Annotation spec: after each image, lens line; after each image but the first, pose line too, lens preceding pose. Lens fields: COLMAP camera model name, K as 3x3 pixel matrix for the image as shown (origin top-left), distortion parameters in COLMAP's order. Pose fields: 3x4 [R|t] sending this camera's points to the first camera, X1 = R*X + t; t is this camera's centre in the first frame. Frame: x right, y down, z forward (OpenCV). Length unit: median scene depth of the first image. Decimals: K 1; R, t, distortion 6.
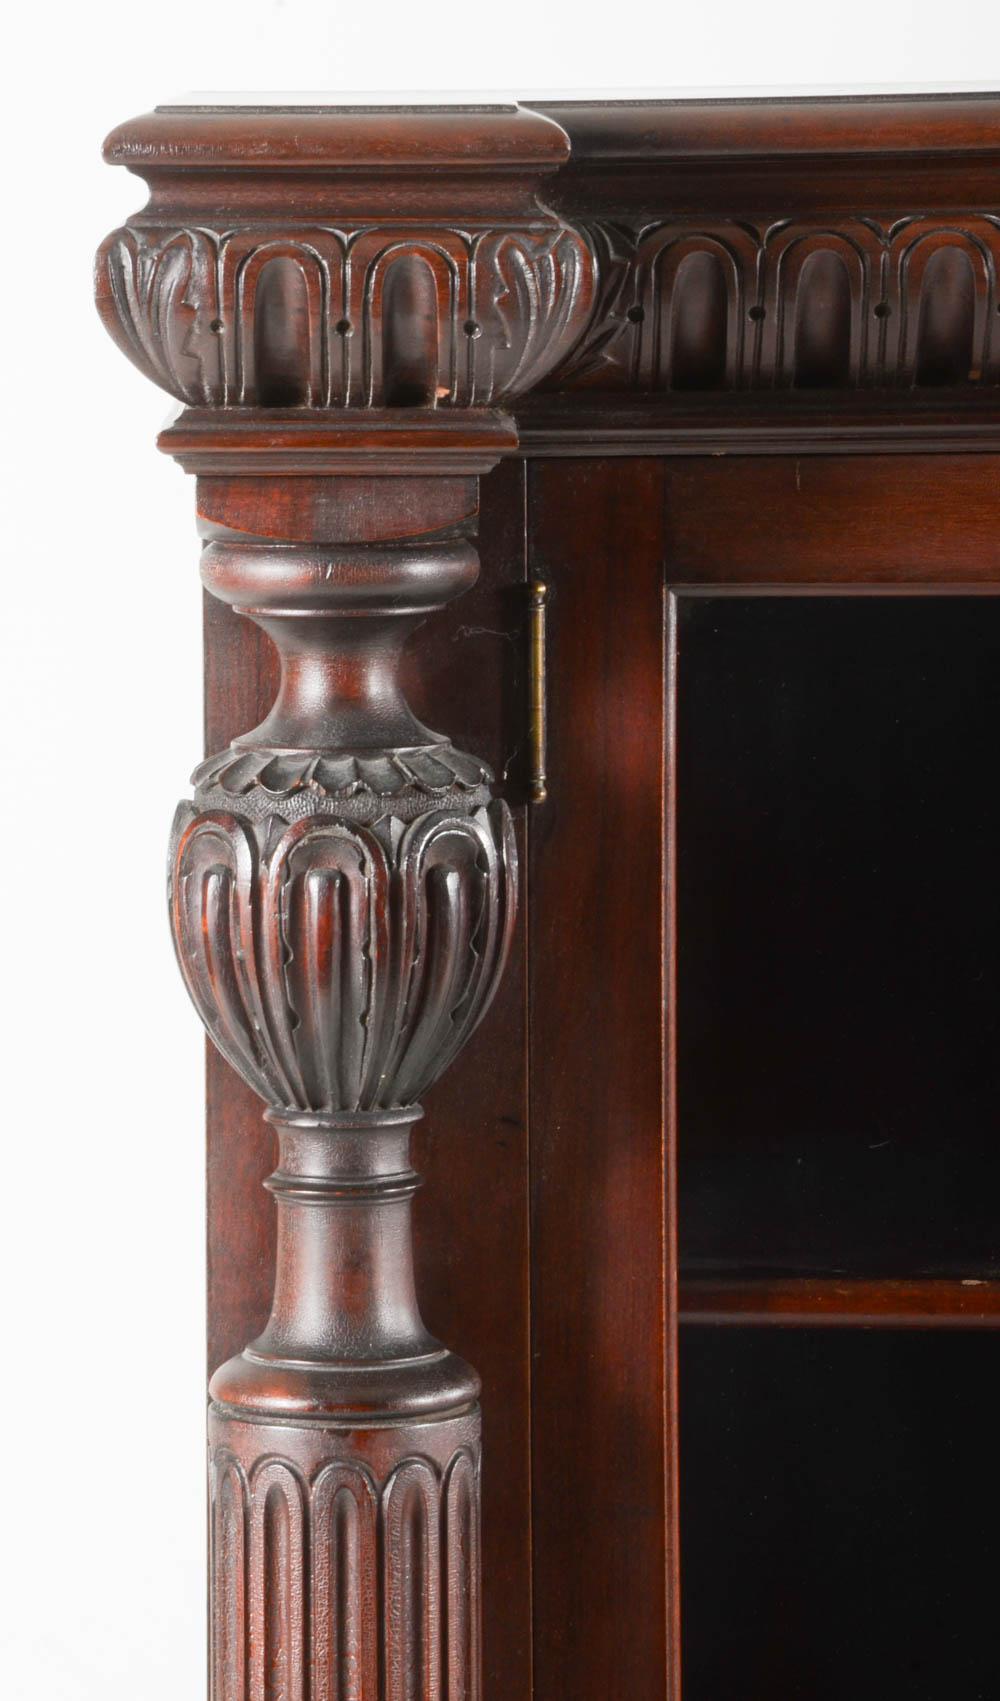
lens RADIAL K [[9414.2, 0, 421.2], [0, 9414.2, 838.5], [0, 0, 1]] dist [1.622071, 0.000000]
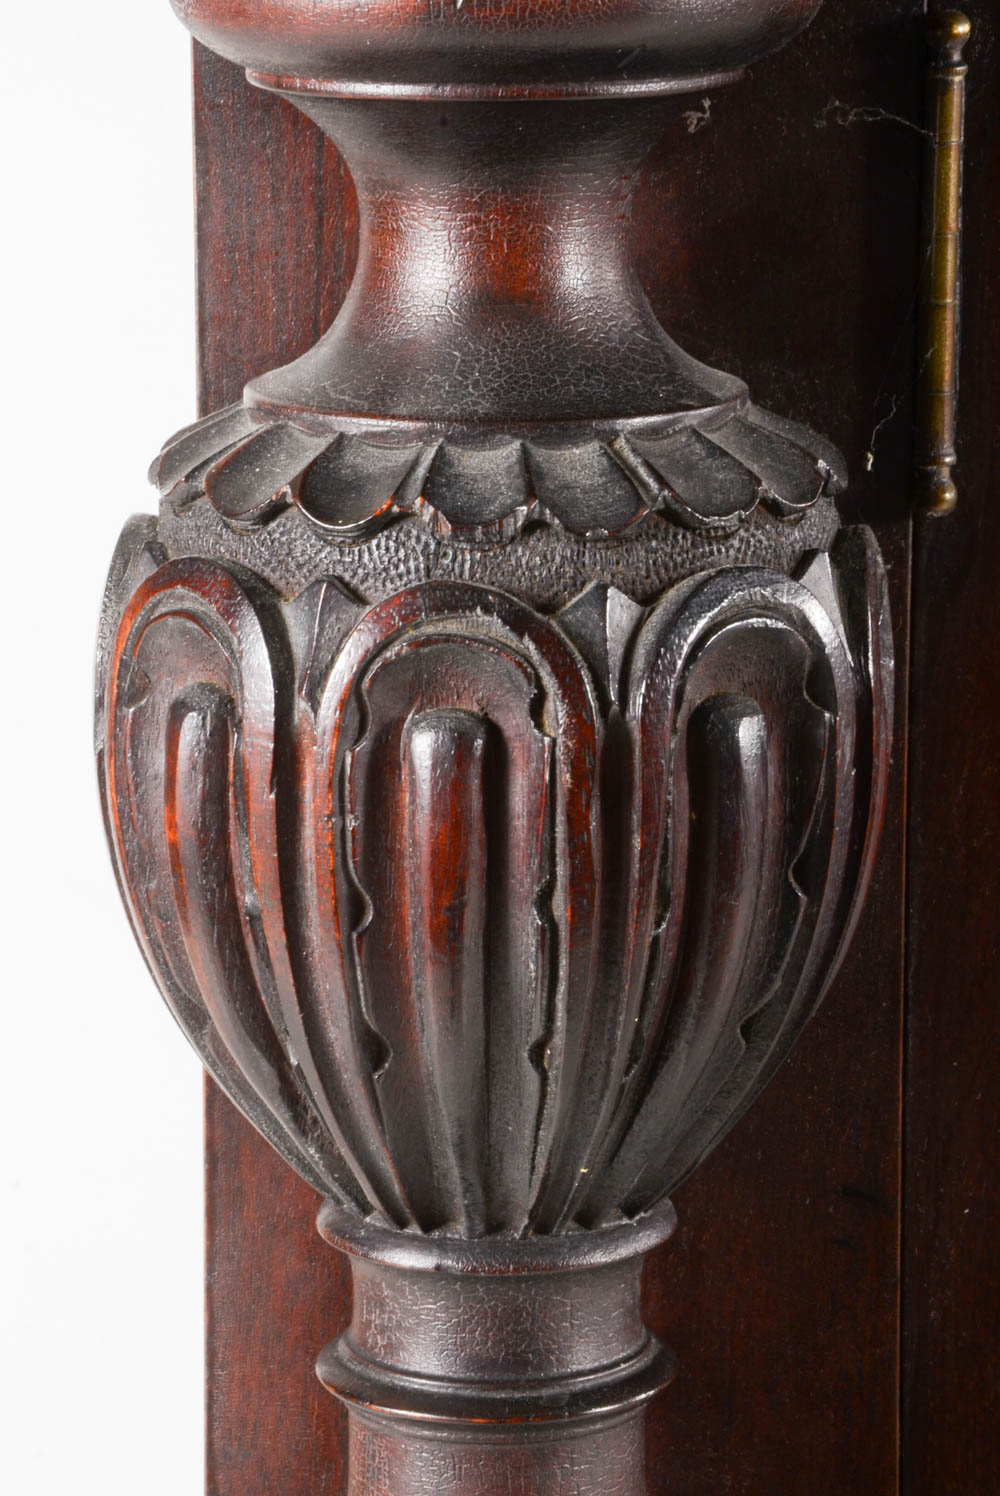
lens RADIAL K [[5793.4, 0, 500.0], [0, 5793.4, 754.0], [0, 0, 1]] dist [0.988957, 0.000000]
pose [[0.999587, 0.012428, -0.025899, -0.001179], [-0.009660, 0.994488, 0.104409, -0.021811], [0.027053, -0.104116, 0.994197, 0.734725]]
